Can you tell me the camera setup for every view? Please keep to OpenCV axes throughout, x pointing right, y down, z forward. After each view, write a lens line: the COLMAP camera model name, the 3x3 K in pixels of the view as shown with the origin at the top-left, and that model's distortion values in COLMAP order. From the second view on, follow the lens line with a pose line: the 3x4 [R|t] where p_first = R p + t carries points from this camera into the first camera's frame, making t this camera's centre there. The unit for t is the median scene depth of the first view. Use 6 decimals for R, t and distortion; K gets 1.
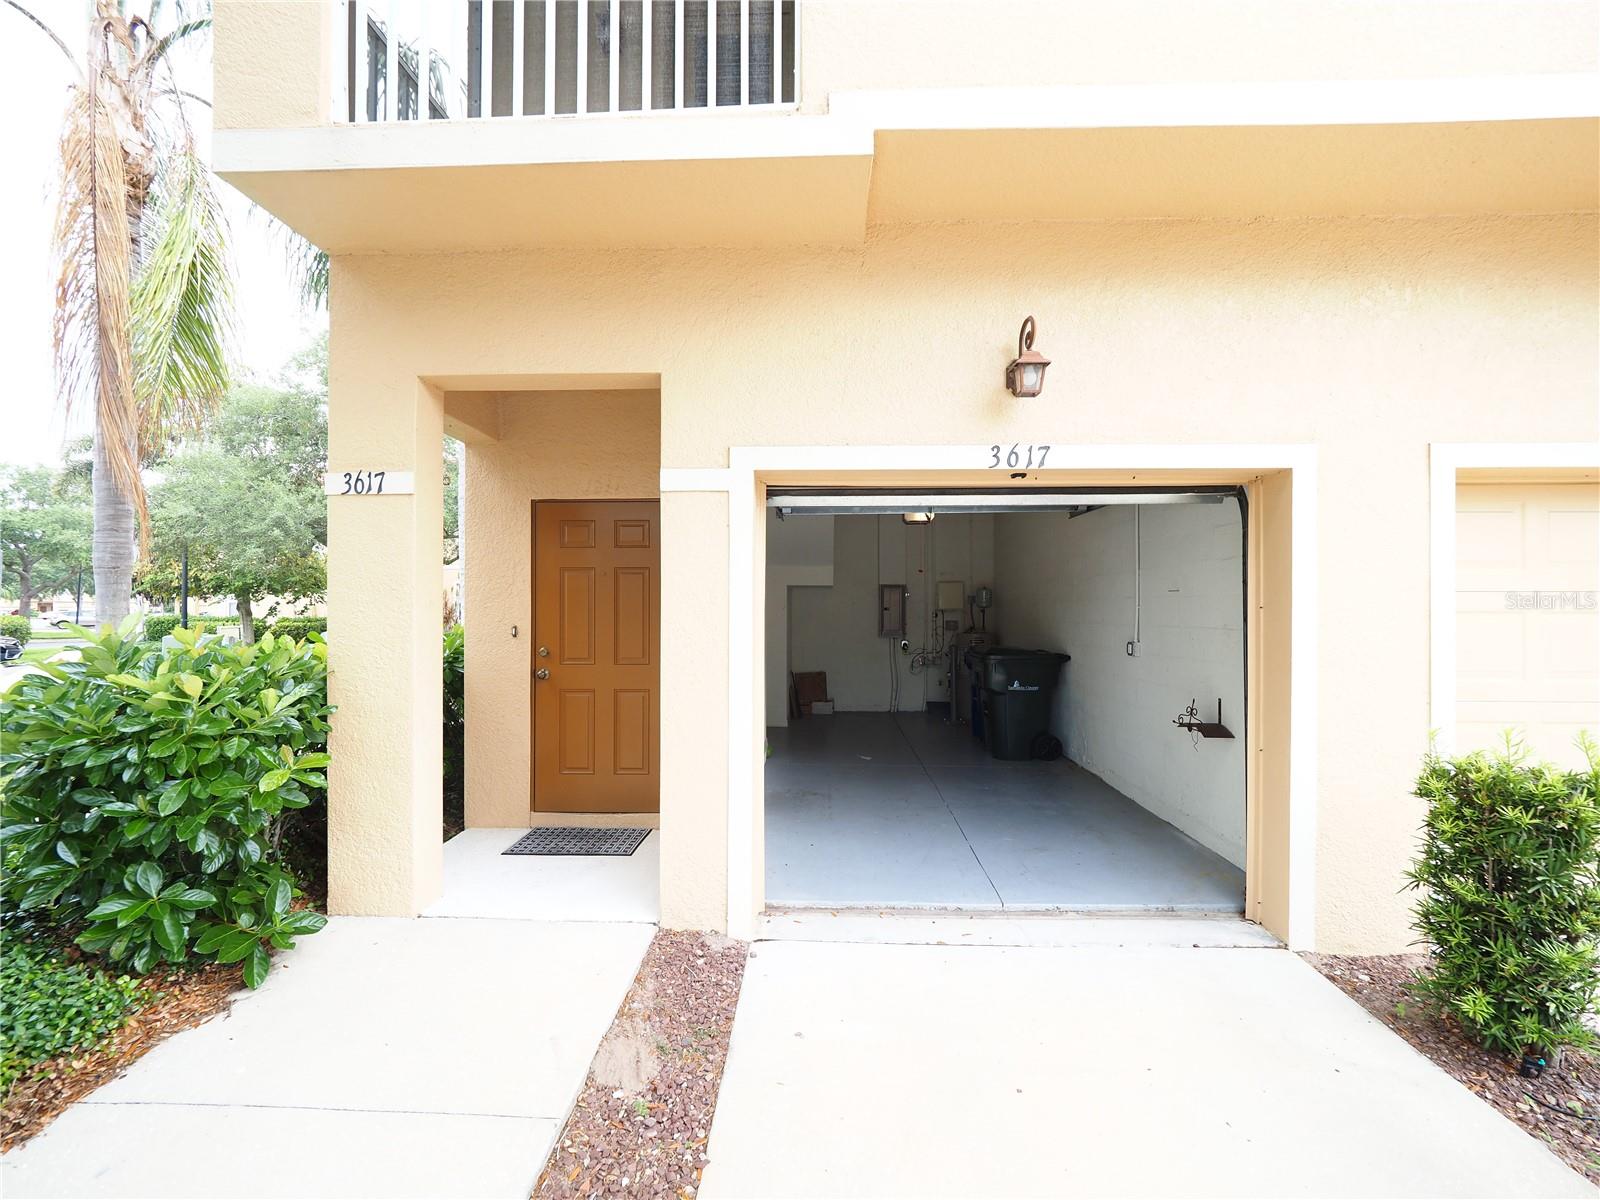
lens RADIAL K [[673.6, 0, 803.7], [0, 673.6, 594.9], [0, 0, 1]] dist [-0.009525, 0.002344]
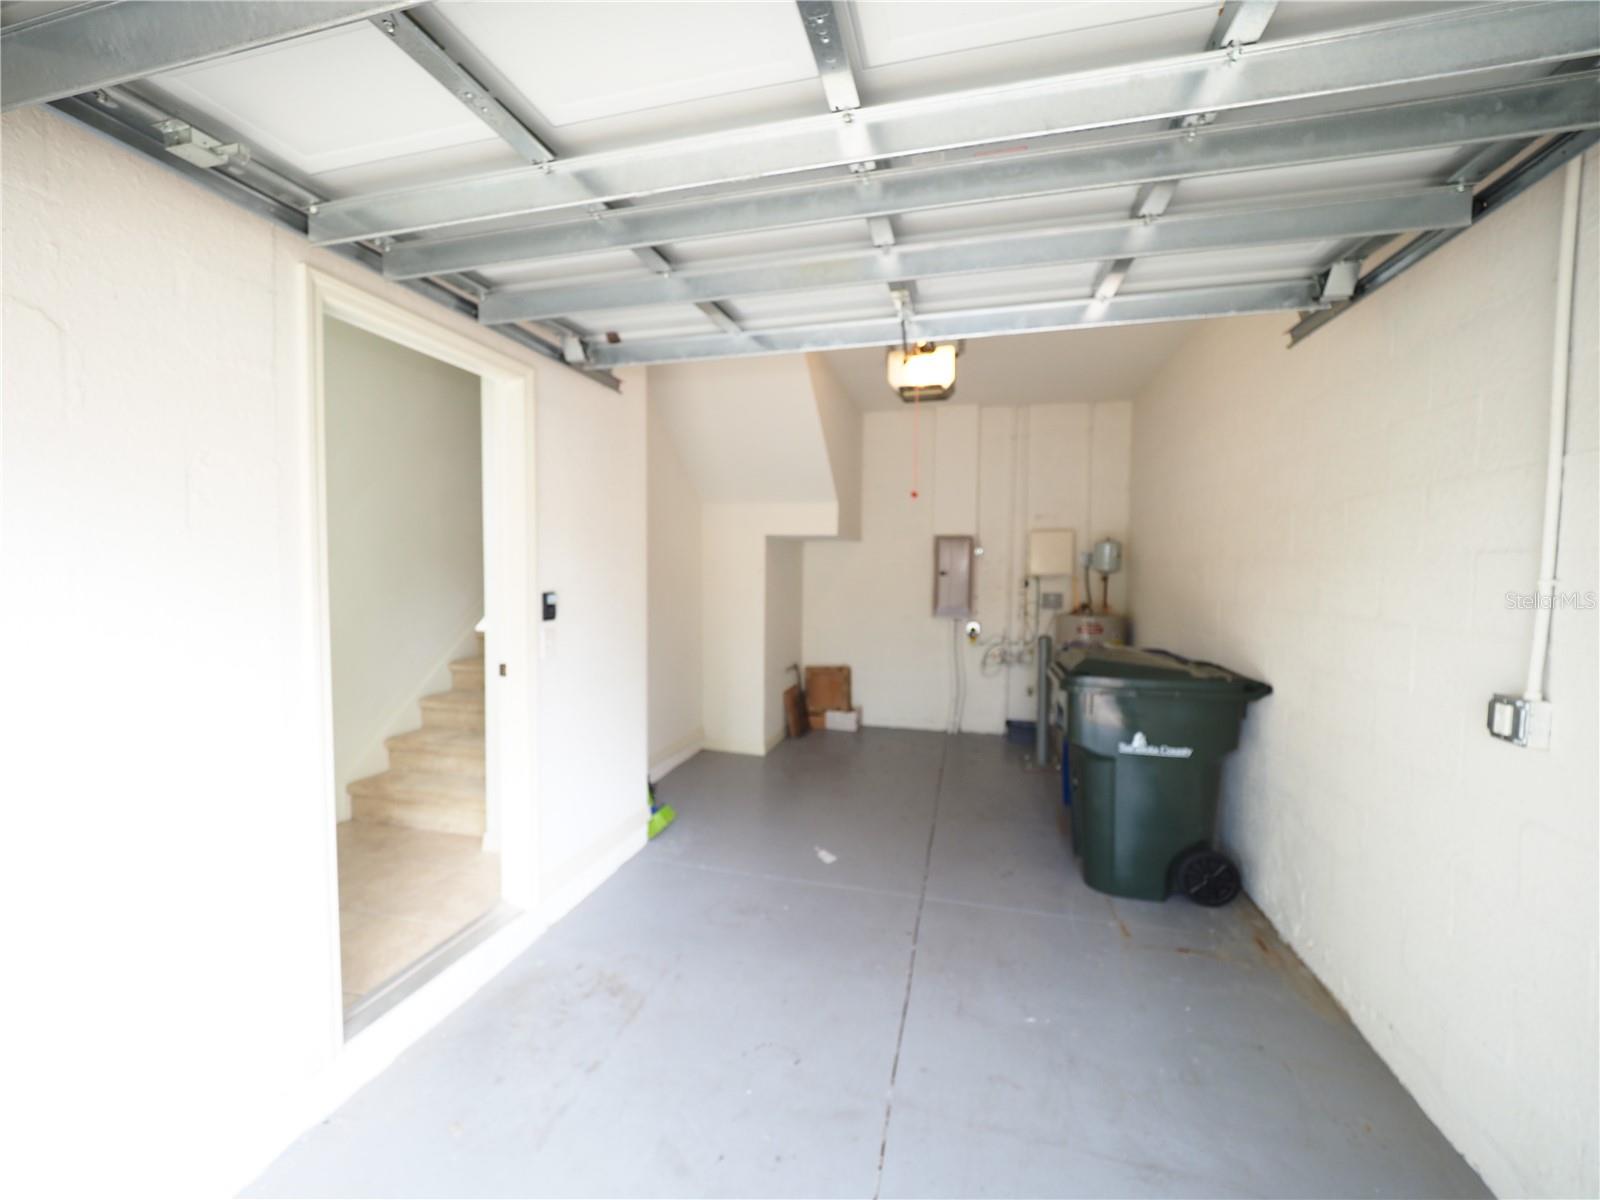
lens RADIAL K [[673.6, 0, 800.4], [0, 673.6, 607.3], [0, 0, 1]] dist [-0.009525, 0.002344]
pose [[0.976733, 0.020976, -0.213433, 0.126412], [-0.004198, 0.996885, 0.078763, 0.003190], [0.214420, -0.076034, 0.973778, 0.345588]]
